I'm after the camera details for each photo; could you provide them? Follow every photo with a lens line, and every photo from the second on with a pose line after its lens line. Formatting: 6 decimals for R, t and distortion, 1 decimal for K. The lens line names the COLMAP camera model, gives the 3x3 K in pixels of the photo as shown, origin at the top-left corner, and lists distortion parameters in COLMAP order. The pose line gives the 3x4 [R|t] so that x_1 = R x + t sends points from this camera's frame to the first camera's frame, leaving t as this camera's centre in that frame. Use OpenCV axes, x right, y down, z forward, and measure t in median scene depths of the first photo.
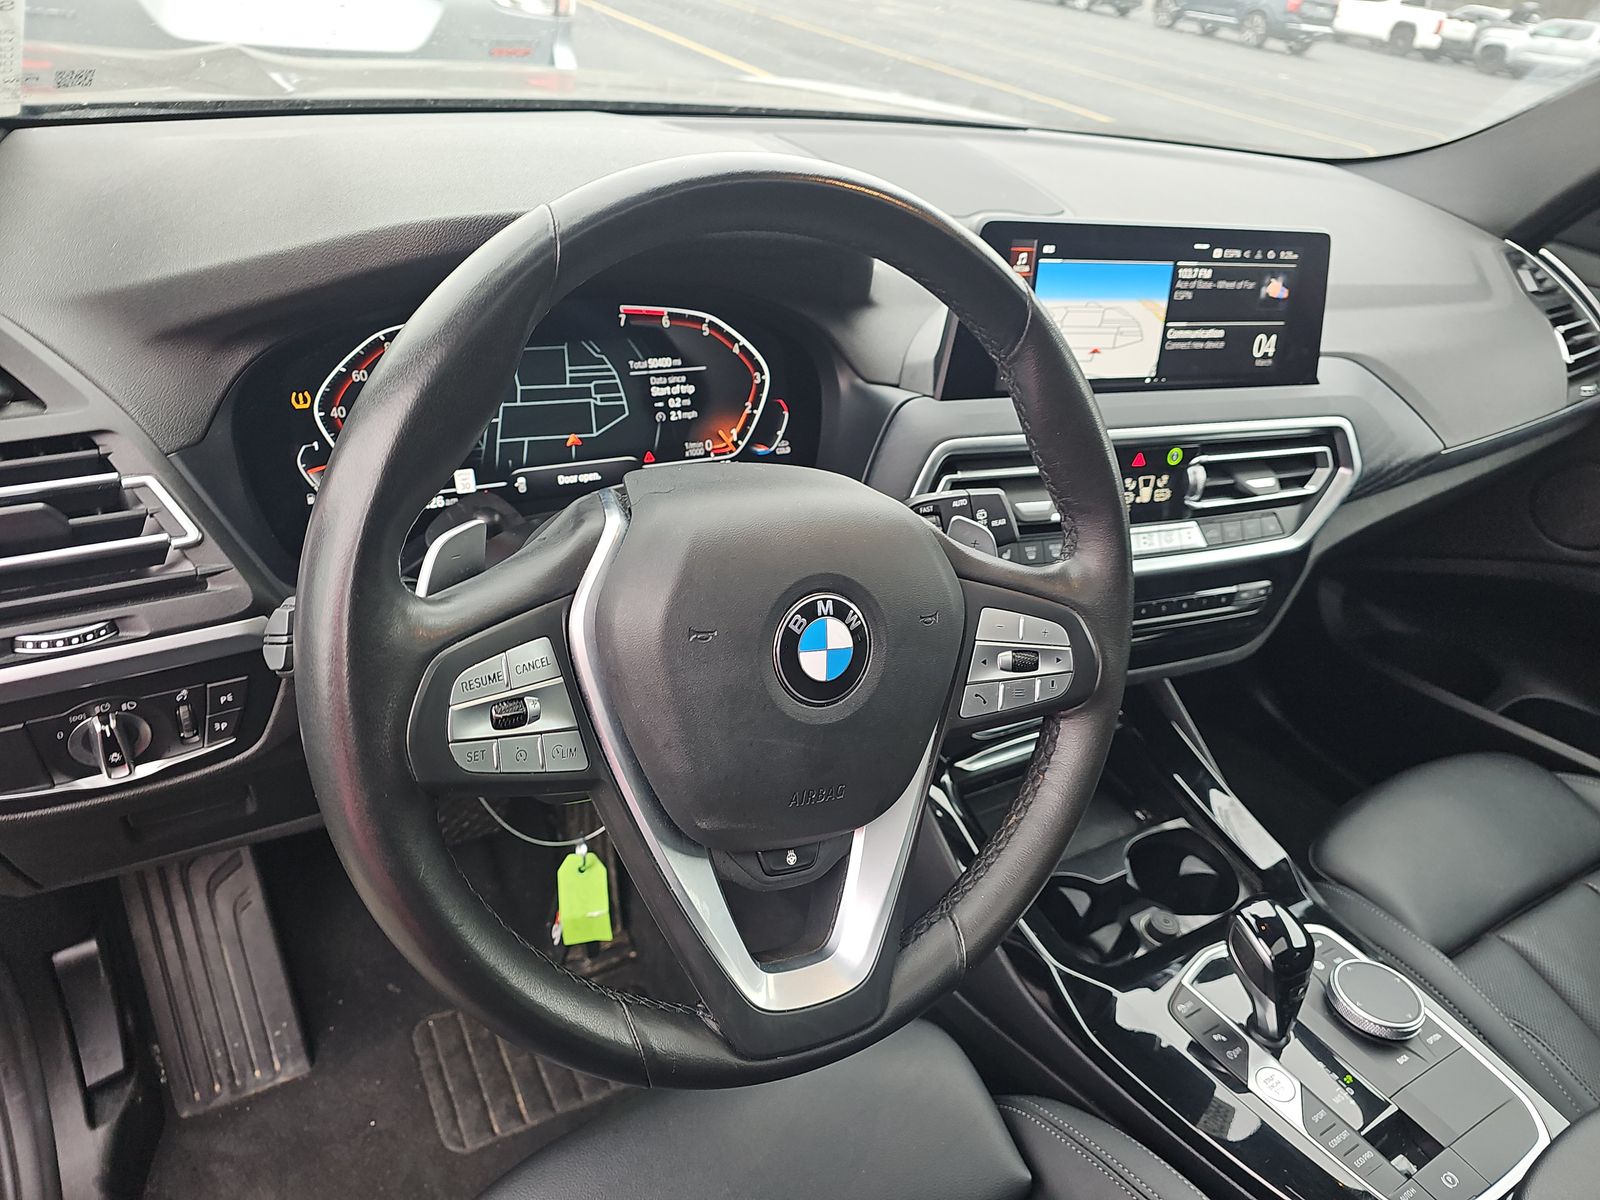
lens RADIAL K [[1025.0, 0, 790.7], [0, 1025.0, 604.8], [0, 0, 1]] dist [0.019284, -0.015304]
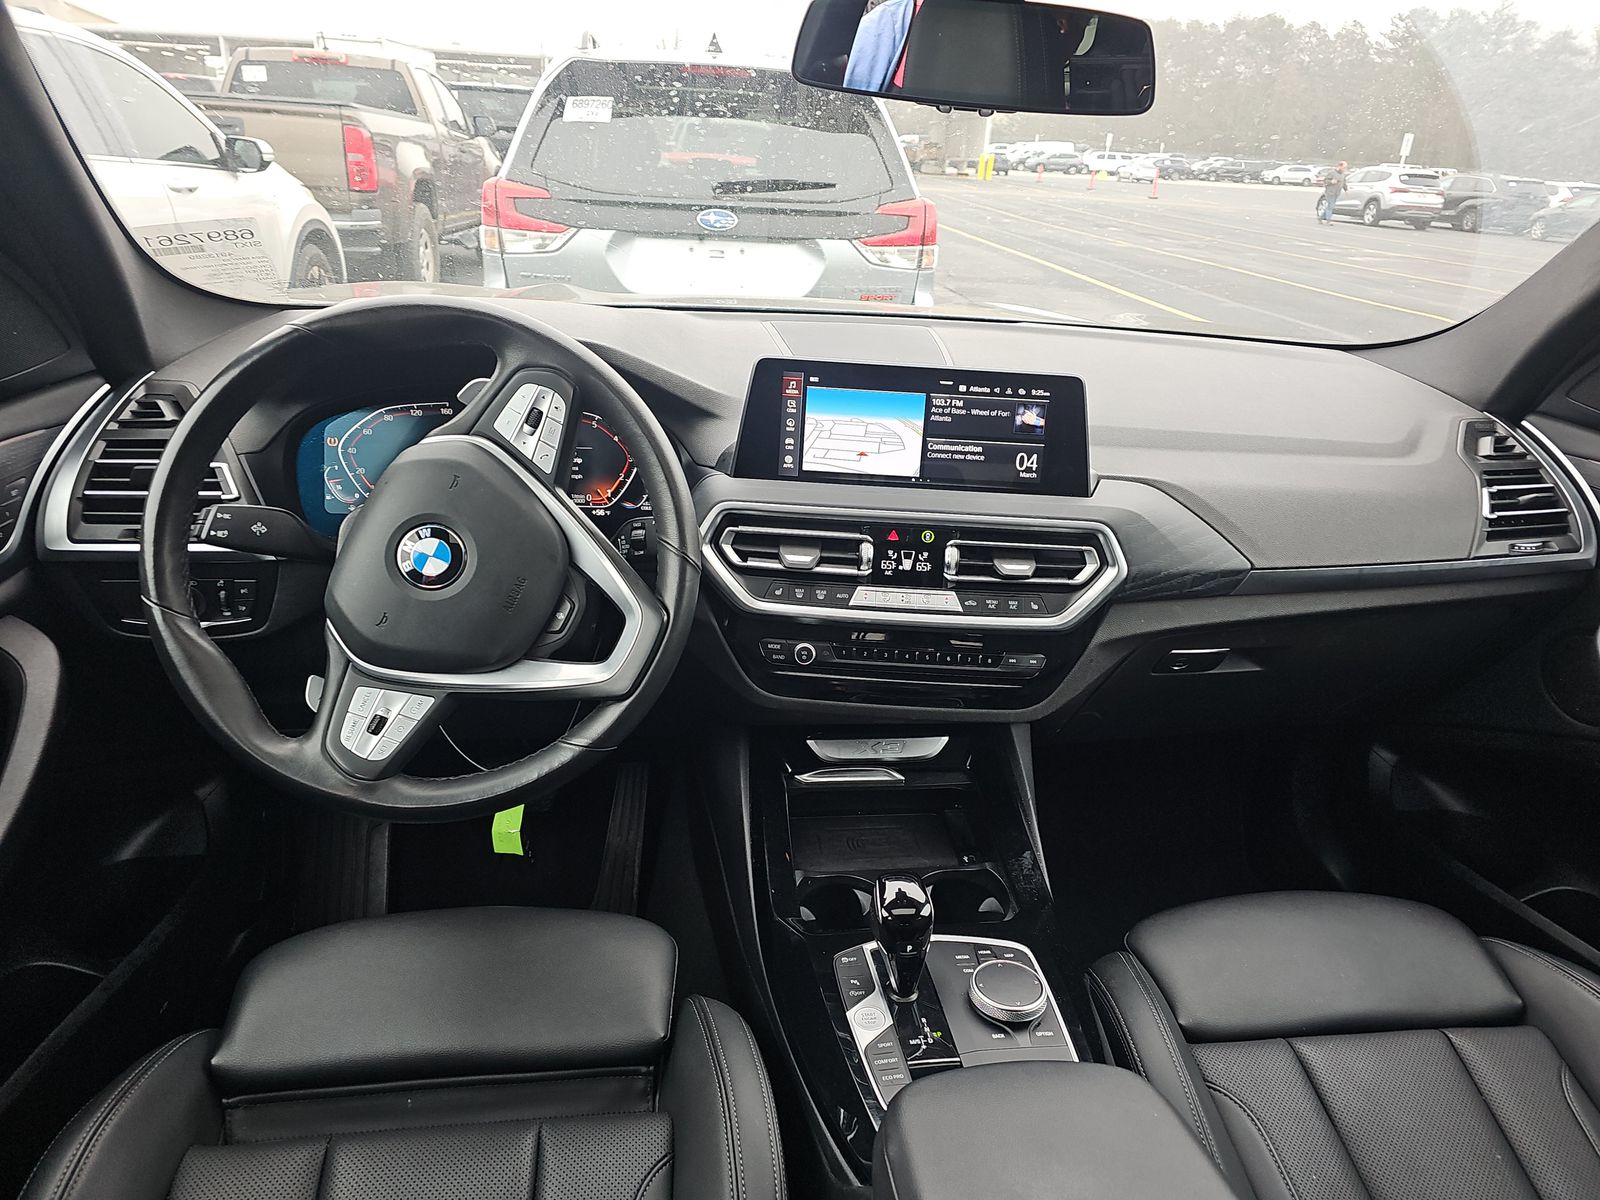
lens RADIAL K [[1025.0, 0, 795.6], [0, 1025.0, 595.7], [0, 0, 1]] dist [0.019284, -0.015304]
pose [[0.929315, 0.090663, -0.357986, 0.716039], [-0.157514, 0.974105, -0.162198, 0.171963], [0.334011, 0.207121, 0.919531, -0.242937]]
